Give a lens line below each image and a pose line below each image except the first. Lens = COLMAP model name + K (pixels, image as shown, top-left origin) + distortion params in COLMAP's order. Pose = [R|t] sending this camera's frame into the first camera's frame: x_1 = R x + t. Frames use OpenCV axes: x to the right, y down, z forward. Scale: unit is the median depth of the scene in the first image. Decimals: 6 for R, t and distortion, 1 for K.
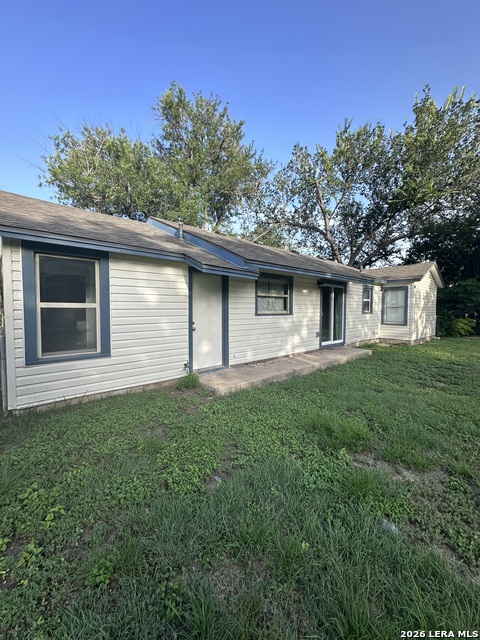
lens RADIAL K [[259.7, 0, 240.0], [0, 259.7, 320.0], [0, 0, 1]] dist [-0.000505, -0.000008]
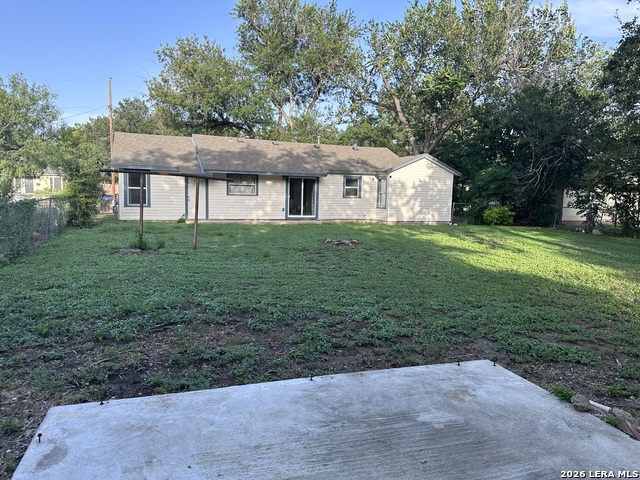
lens RADIAL K [[453.7, 0, 320.0], [0, 453.7, 240.0], [0, 0, 1]] dist [0.068163, -0.083478]
pose [[0.936895, 0.070519, -0.342426, 1.619198], [-0.045105, 0.995641, 0.081633, 0.005431], [0.346690, -0.061037, 0.935992, -1.657685]]
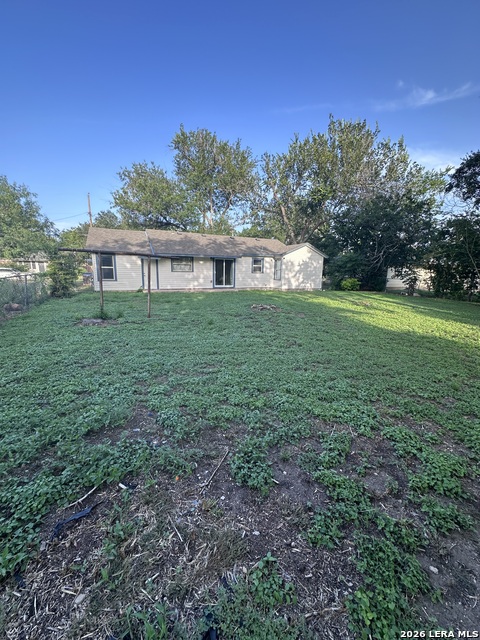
lens RADIAL K [[255.8, 0, 240.0], [0, 255.8, 320.0], [0, 0, 1]] dist [-0.002085, -0.000058]
pose [[0.957940, 0.082228, -0.274935, 1.307623], [-0.037081, 0.985504, 0.165549, 0.009194], [0.284562, -0.148391, 0.947103, -1.202403]]
